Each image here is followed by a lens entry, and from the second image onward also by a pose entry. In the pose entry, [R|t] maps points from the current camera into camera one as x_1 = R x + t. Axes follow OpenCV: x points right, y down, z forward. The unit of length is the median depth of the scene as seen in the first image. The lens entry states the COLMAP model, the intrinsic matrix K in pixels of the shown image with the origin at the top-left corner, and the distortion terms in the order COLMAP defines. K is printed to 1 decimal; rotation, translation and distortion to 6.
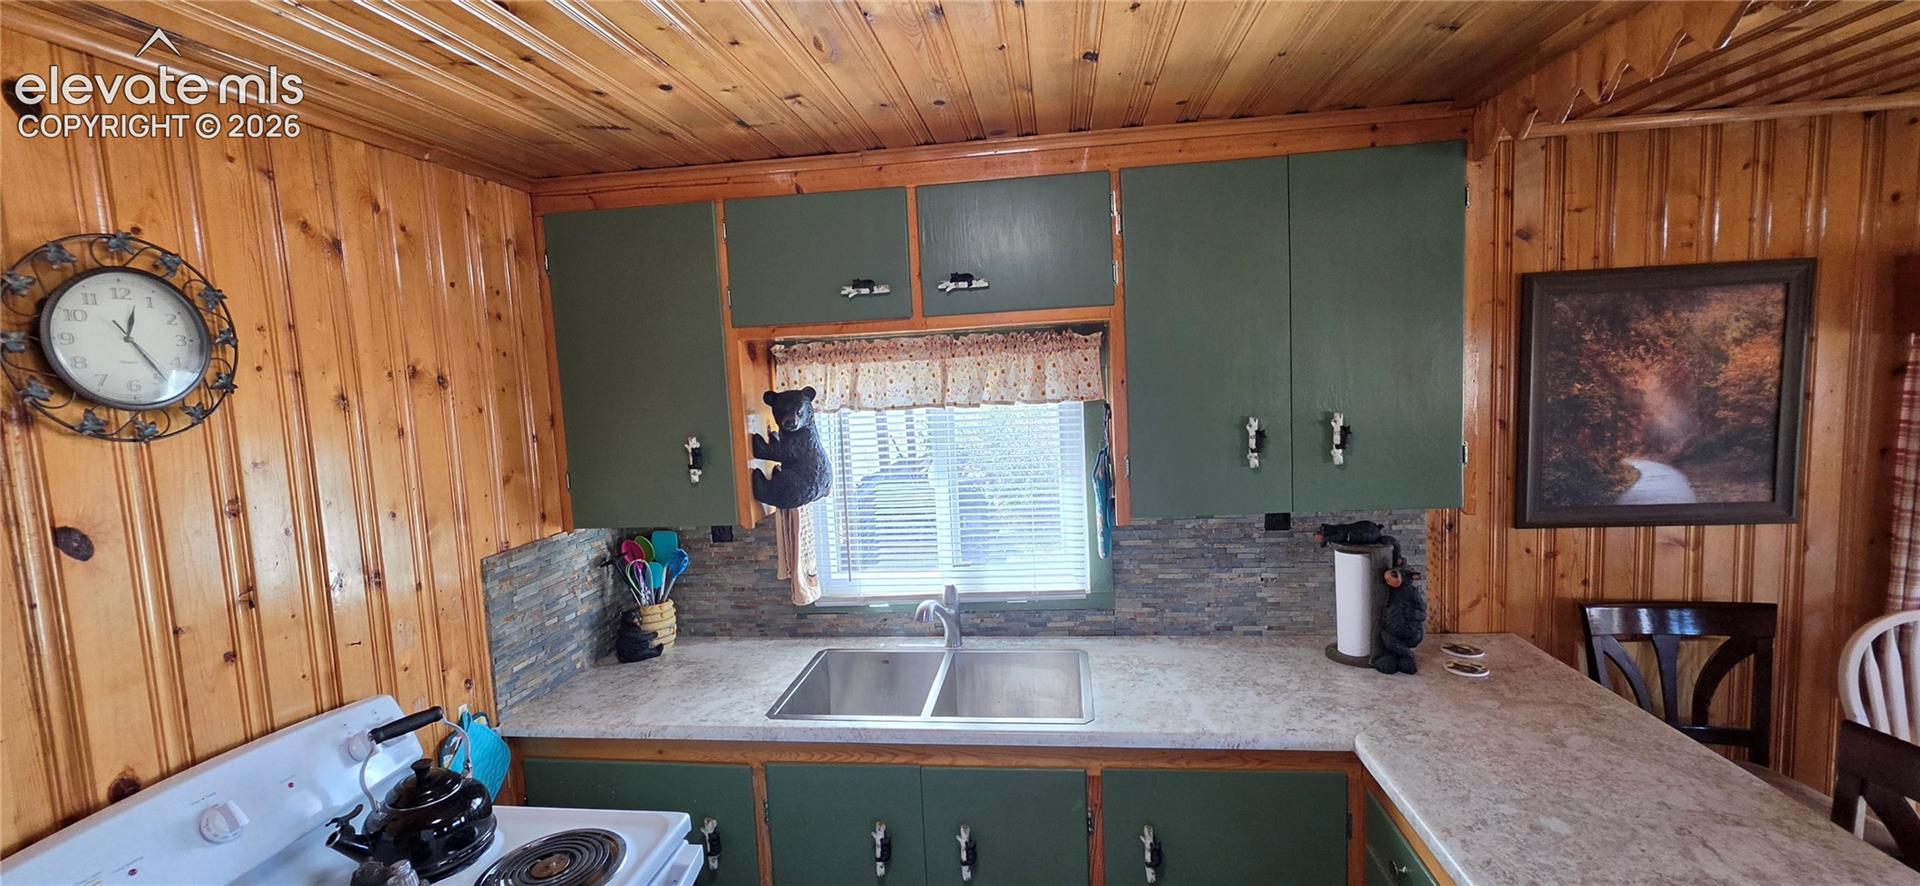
lens RADIAL K [[769.3, 0, 963.8], [0, 769.3, 441.5], [0, 0, 1]] dist [-0.006376, 0.002396]
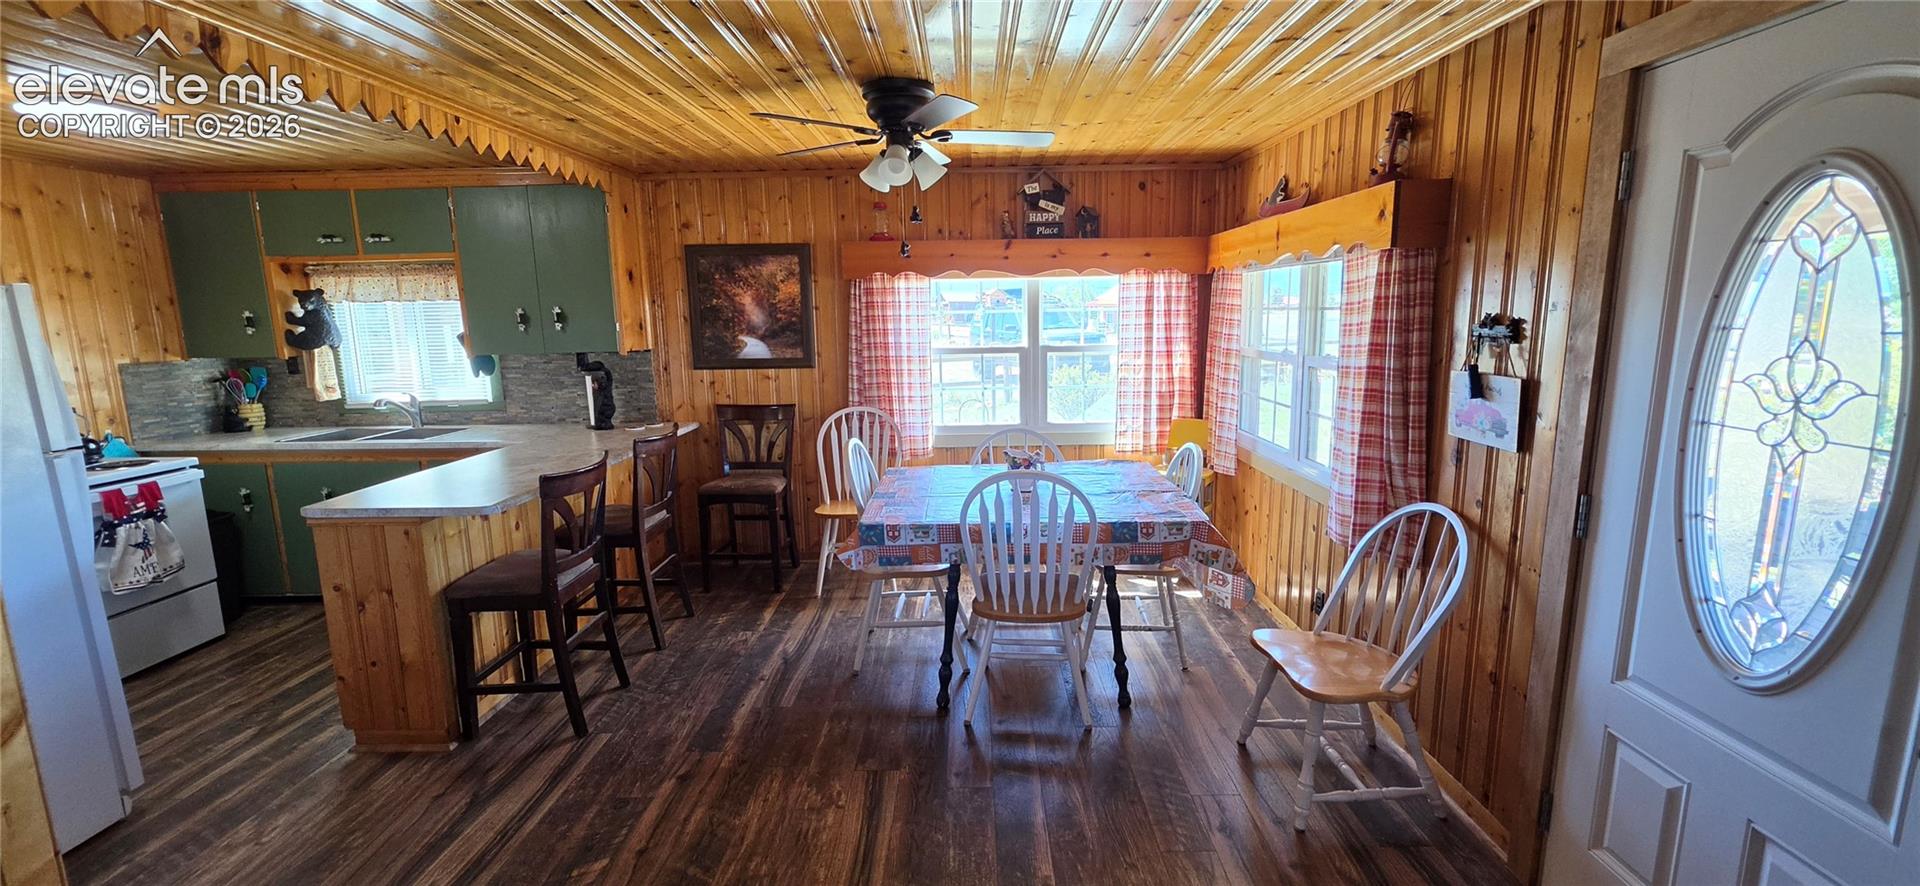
lens RADIAL K [[769.3, 0, 968.9], [0, 769.3, 439.8], [0, 0, 1]] dist [-0.006376, 0.002396]
pose [[0.992454, 0.012971, 0.121927, 1.238679], [-0.021162, 0.997587, 0.066121, 0.153317], [-0.120775, -0.068202, 0.990334, -1.184714]]
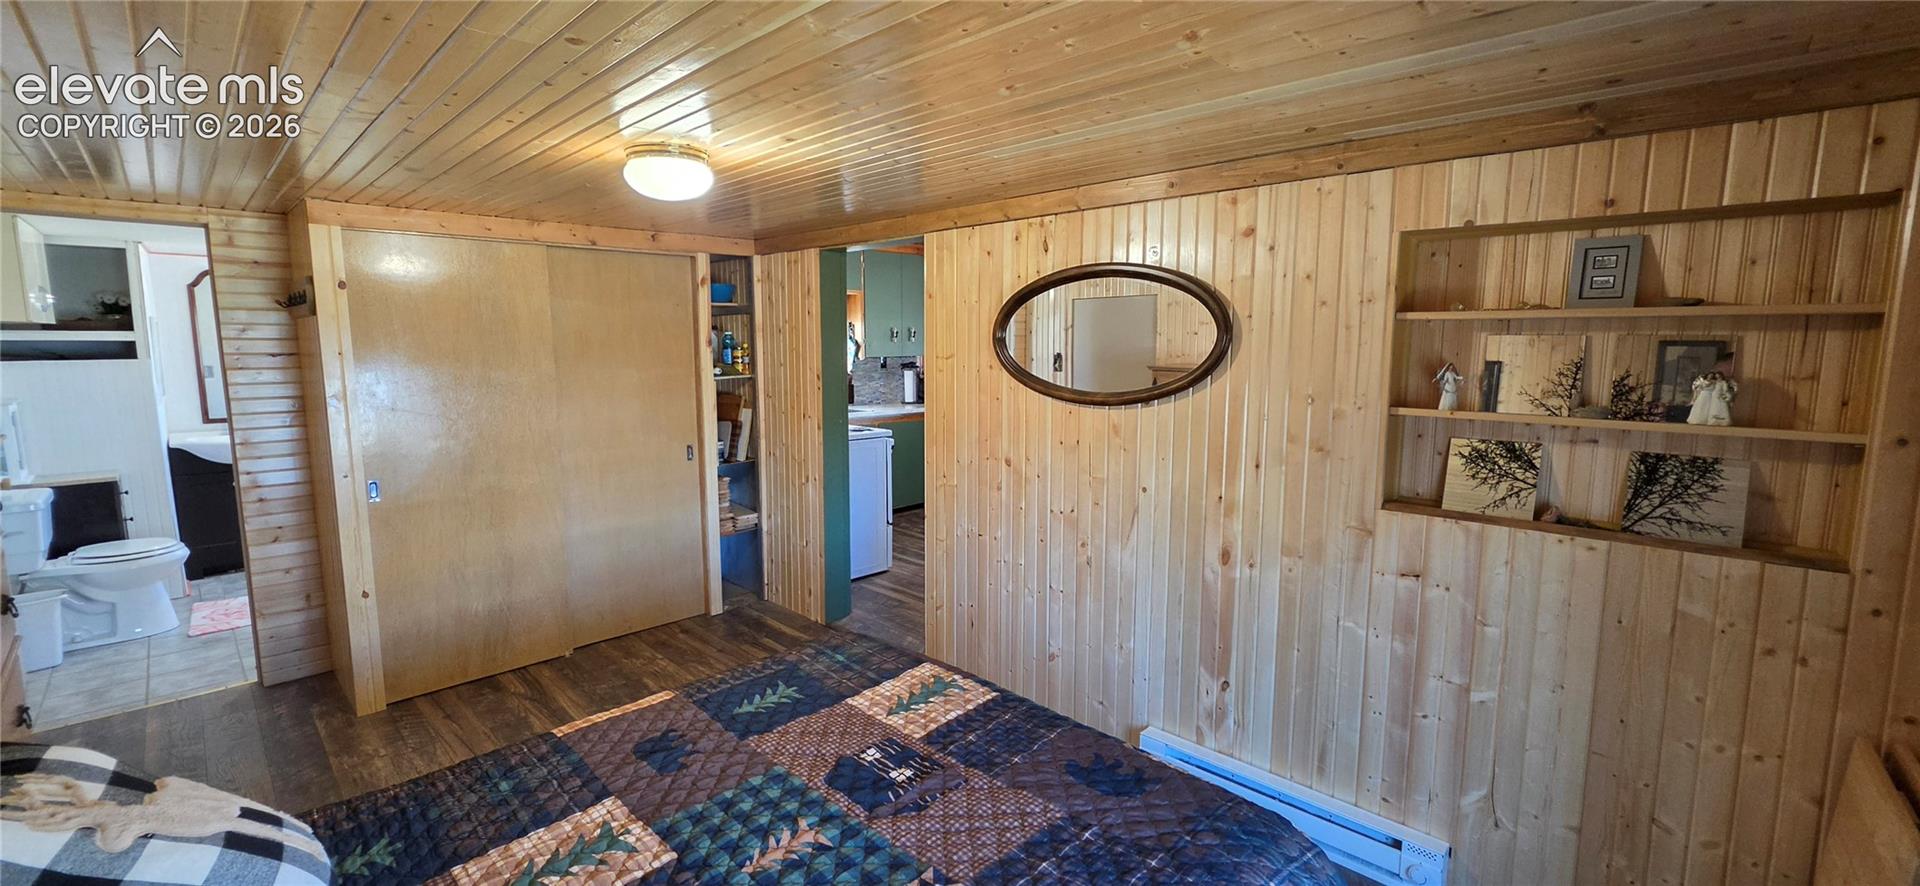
lens RADIAL K [[769.3, 0, 959.6], [0, 769.3, 436.5], [0, 0, 1]] dist [-0.006376, 0.002396]
pose [[0.613118, -0.049273, 0.788453, -1.982568], [0.047395, 0.998549, 0.025547, 0.346707], [-0.788568, 0.021705, 0.614564, -1.213605]]
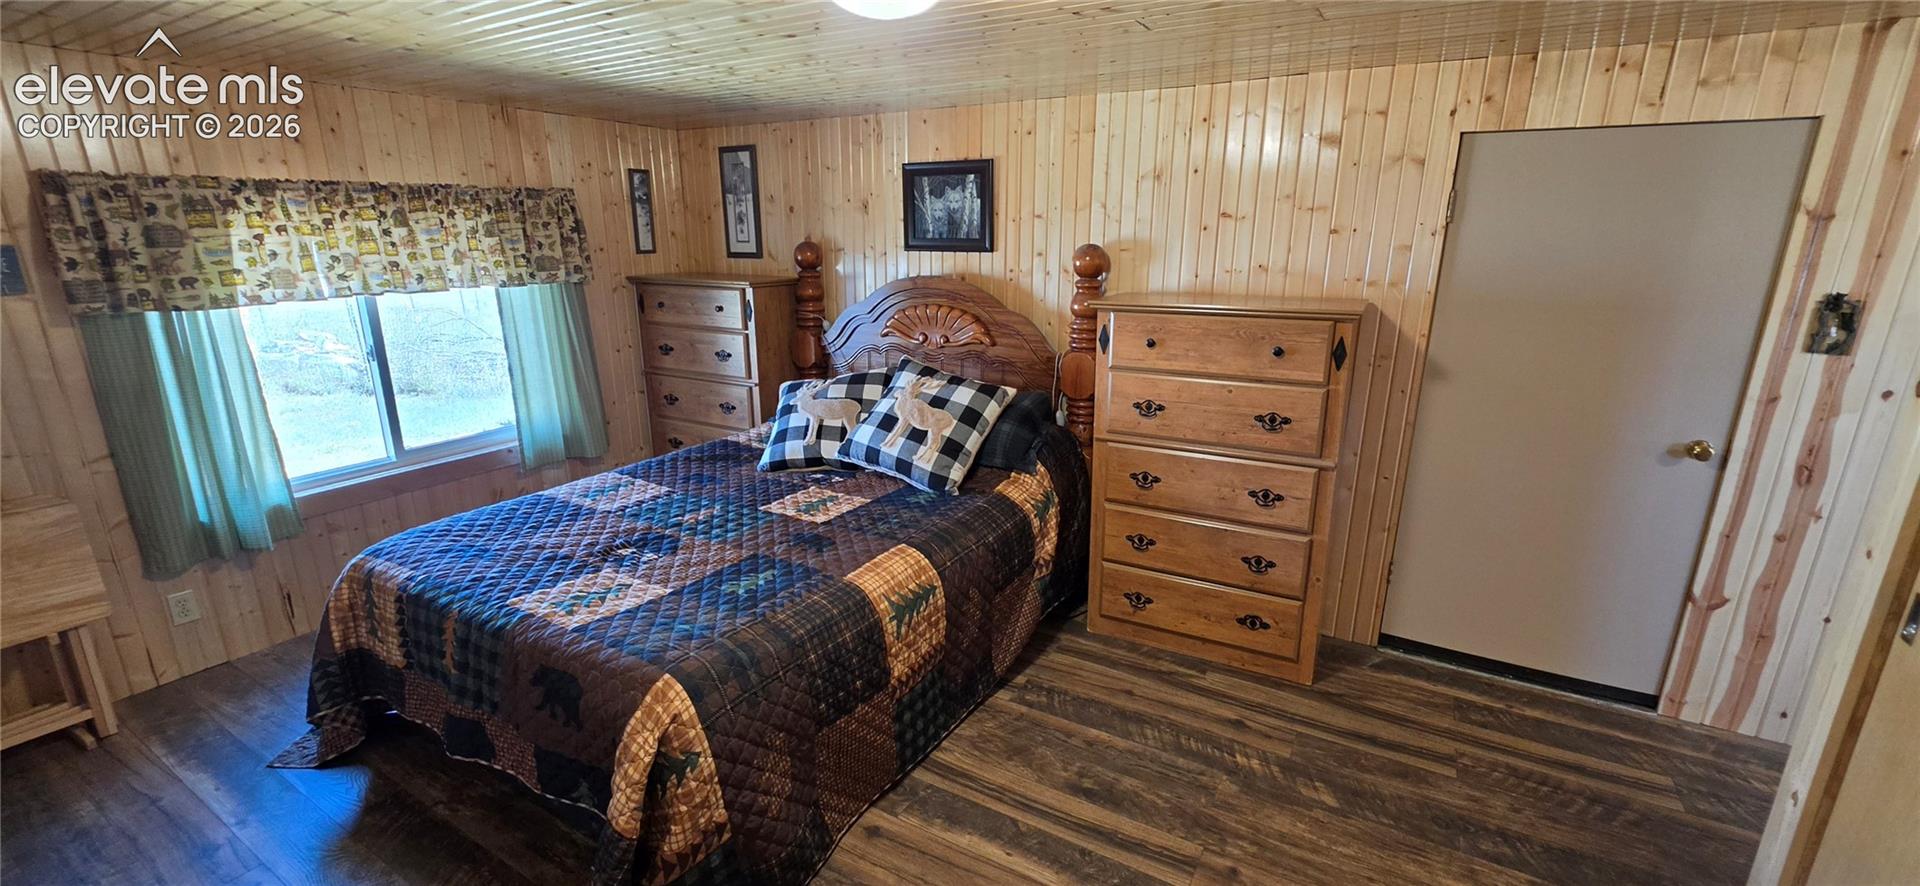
lens RADIAL K [[769.3, 0, 962.1], [0, 769.3, 435.2], [0, 0, 1]] dist [-0.006376, 0.002396]
pose [[-0.403422, 0.290832, -0.867564, -0.756994], [-0.068382, 0.935909, 0.345542, 0.147928], [0.912455, 0.198725, -0.357678, 0.069739]]
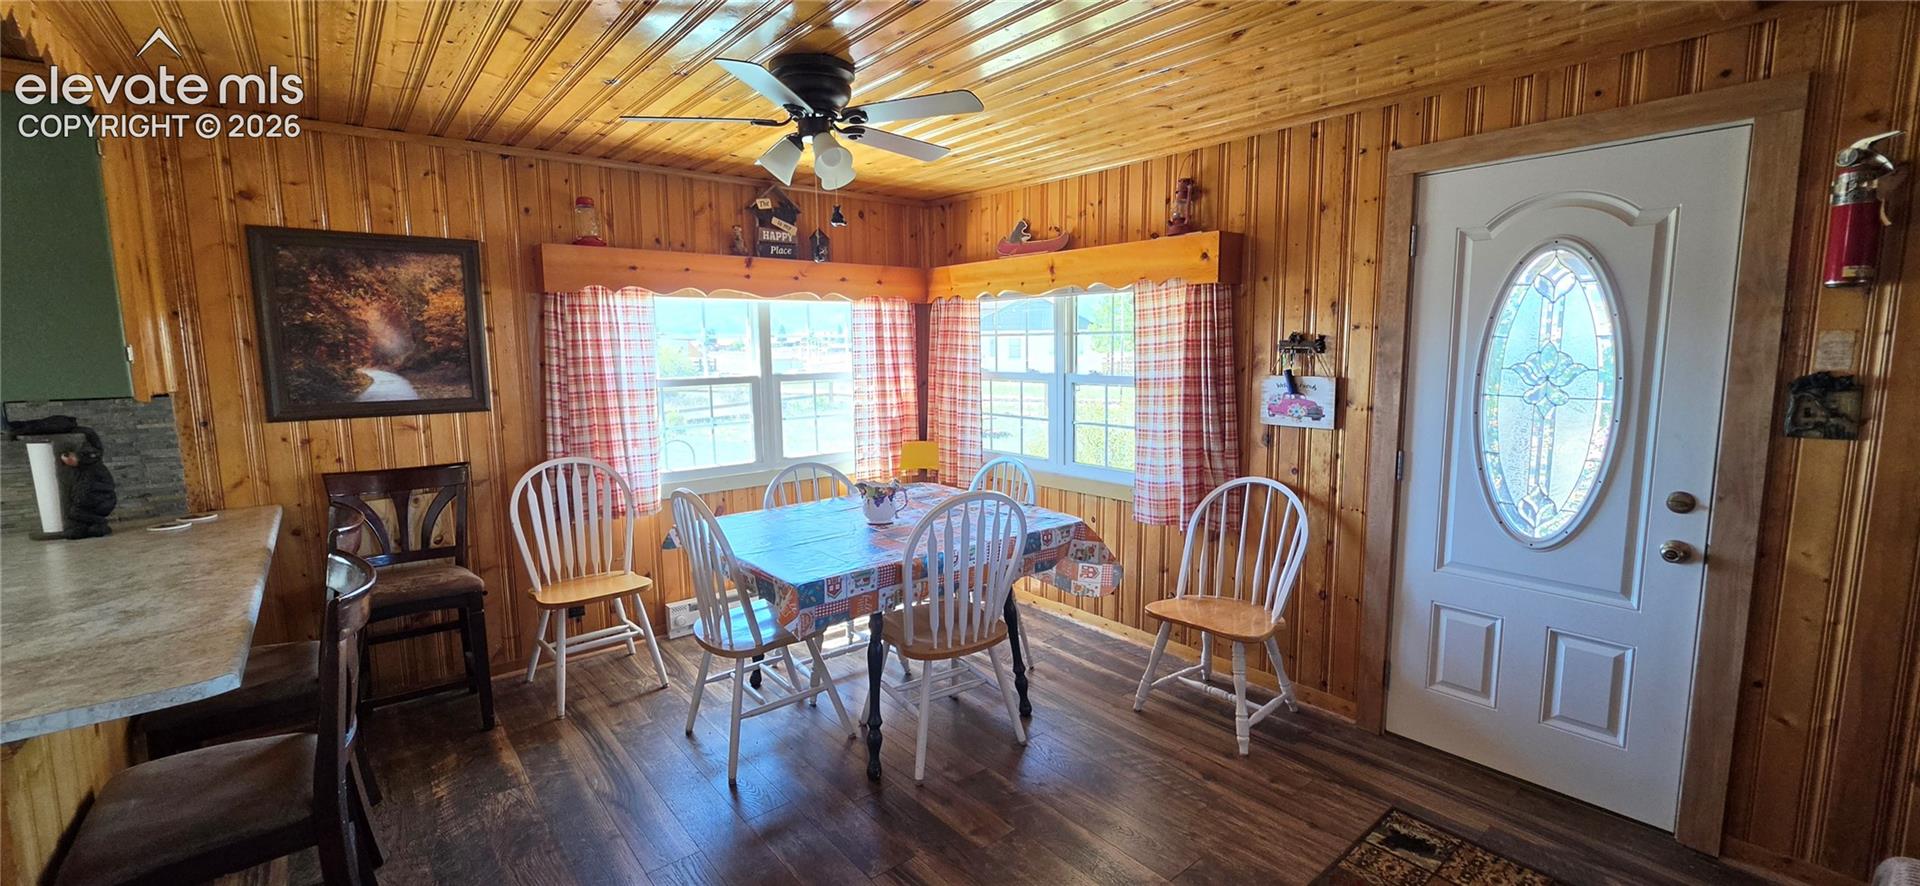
lens RADIAL K [[769.3, 0, 964.4], [0, 769.3, 438.2], [0, 0, 1]] dist [-0.006376, 0.002396]
pose [[0.686022, -0.048351, 0.725972, 0.599882], [0.048216, 0.998617, 0.020947, 0.174188], [-0.725981, 0.020634, 0.687405, -0.773854]]
